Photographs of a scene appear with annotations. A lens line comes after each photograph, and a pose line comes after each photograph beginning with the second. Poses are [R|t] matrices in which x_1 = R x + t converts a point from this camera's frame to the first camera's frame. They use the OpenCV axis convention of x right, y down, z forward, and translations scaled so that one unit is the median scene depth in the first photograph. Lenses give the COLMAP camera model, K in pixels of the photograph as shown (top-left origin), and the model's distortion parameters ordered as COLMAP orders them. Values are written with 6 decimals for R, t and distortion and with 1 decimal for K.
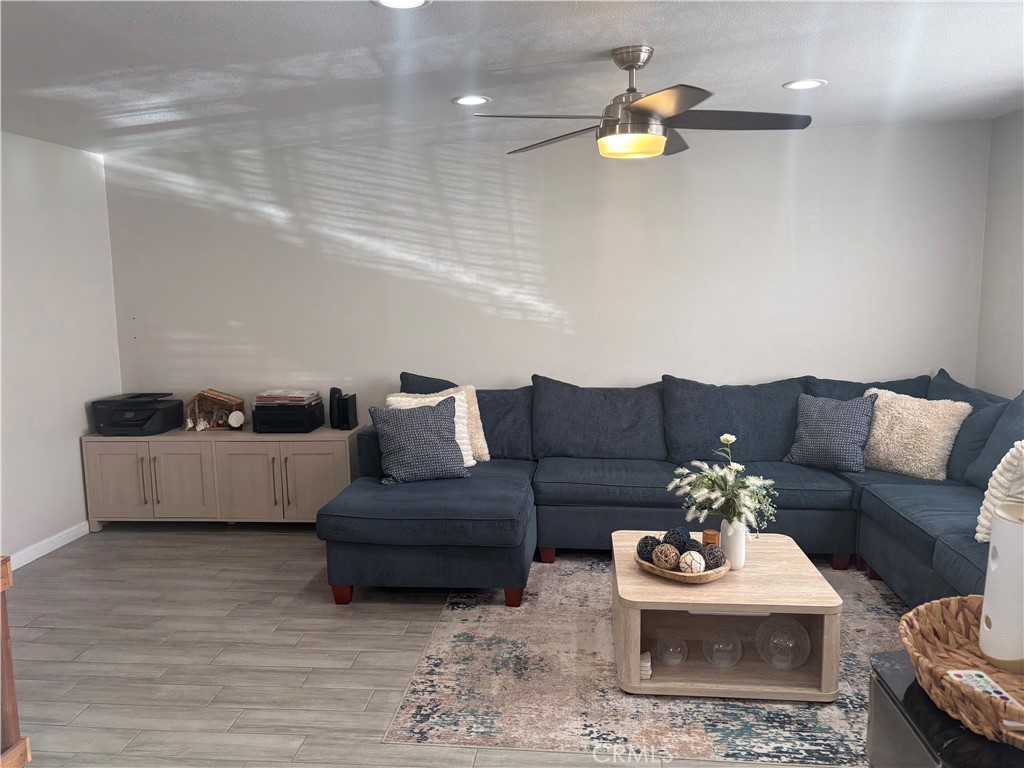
lens RADIAL K [[782.8, 0, 512.0], [0, 782.8, 384.0], [0, 0, 1]] dist [0.008205, 0.003282]
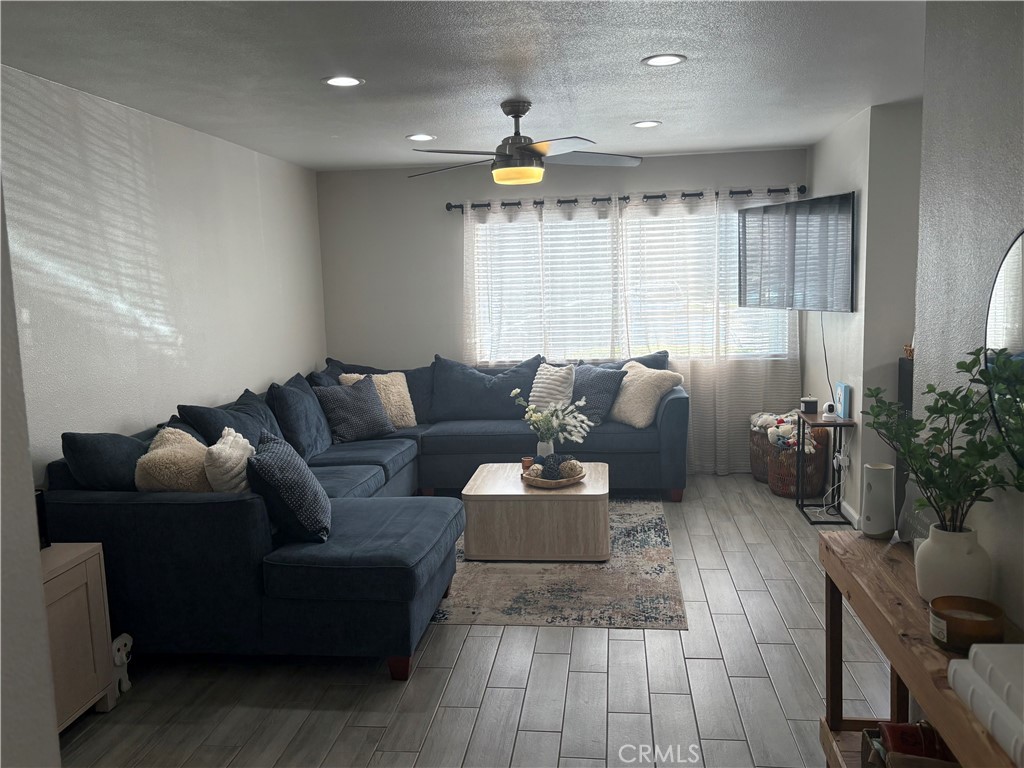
lens RADIAL K [[846.7, 0, 505.7], [0, 846.7, 379.6], [0, 0, 1]] dist [0.030756, -0.006374]
pose [[0.026947, -0.101806, 0.994439, -1.156363], [0.166563, 0.981351, 0.095953, -0.093542], [-0.985663, 0.163051, 0.043402, 0.896808]]
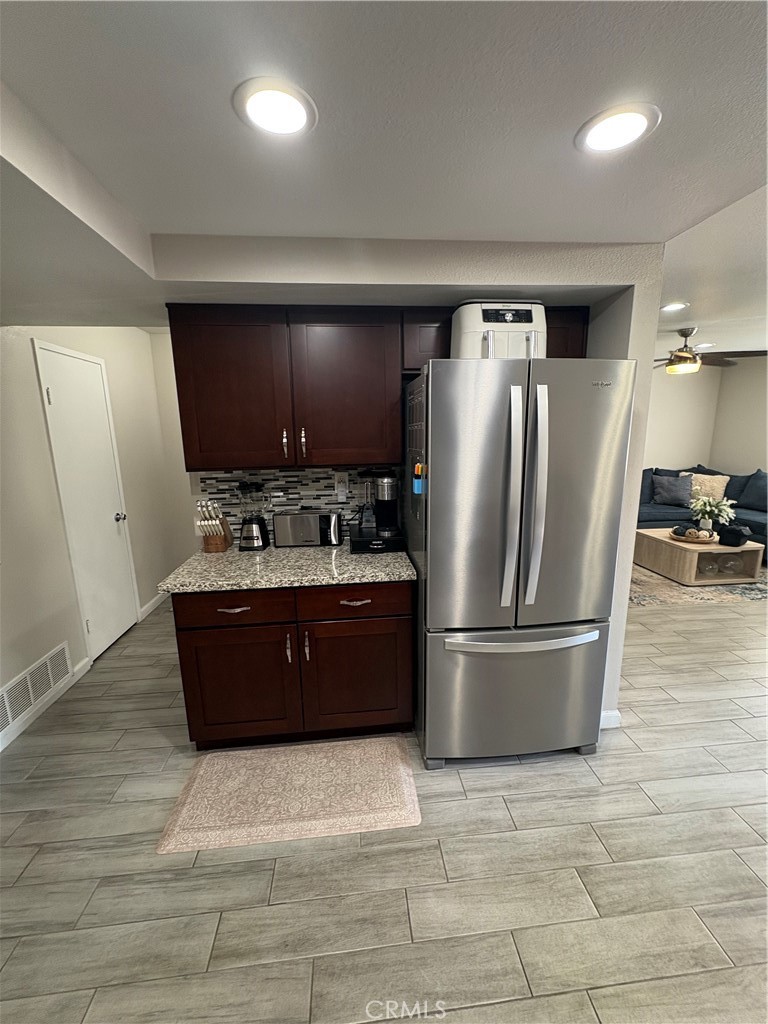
lens RADIAL K [[407.8, 0, 384.0], [0, 407.8, 512.0], [0, 0, 1]] dist [-0.001526, 0.000625]
pose [[0.981258, -0.034251, 0.189632, -0.909079], [0.023416, 0.997978, 0.059083, 0.042729], [-0.191273, -0.053535, 0.980076, -0.089537]]
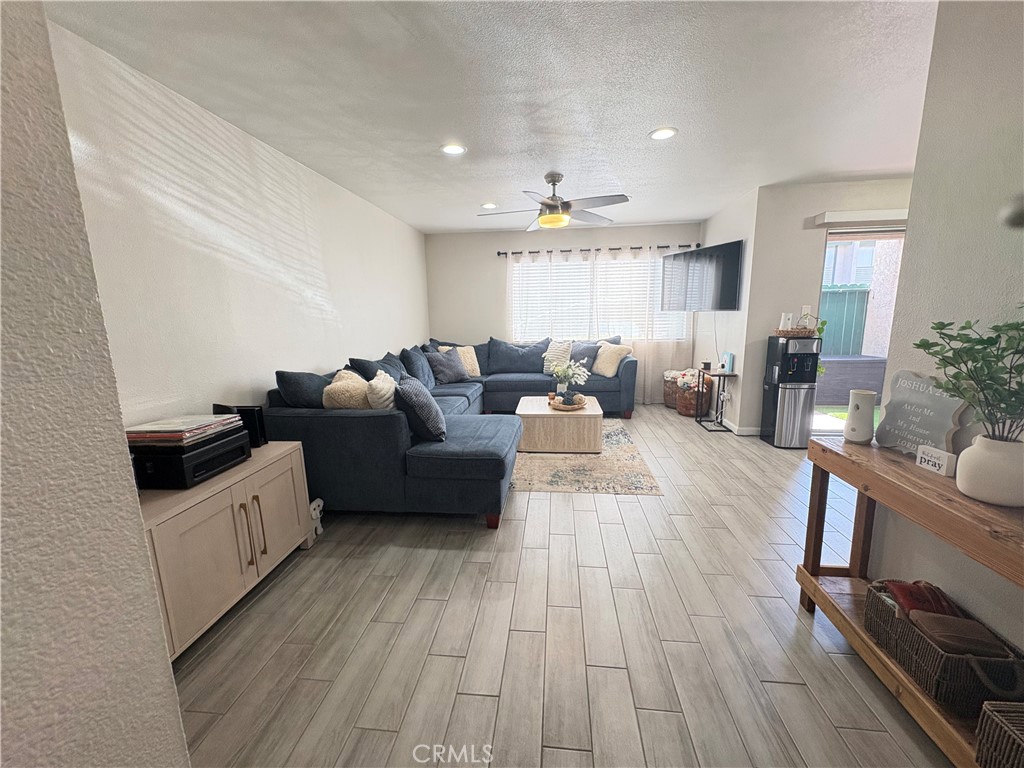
lens RADIAL K [[407.8, 0, 511.3], [0, 407.8, 382.9], [0, 0, 1]] dist [-0.001526, 0.000625]
pose [[0.012124, -0.155739, 0.987724, -0.919143], [0.155866, 0.976016, 0.151980, -0.048222], [-0.987704, 0.152110, 0.036108, 1.012519]]
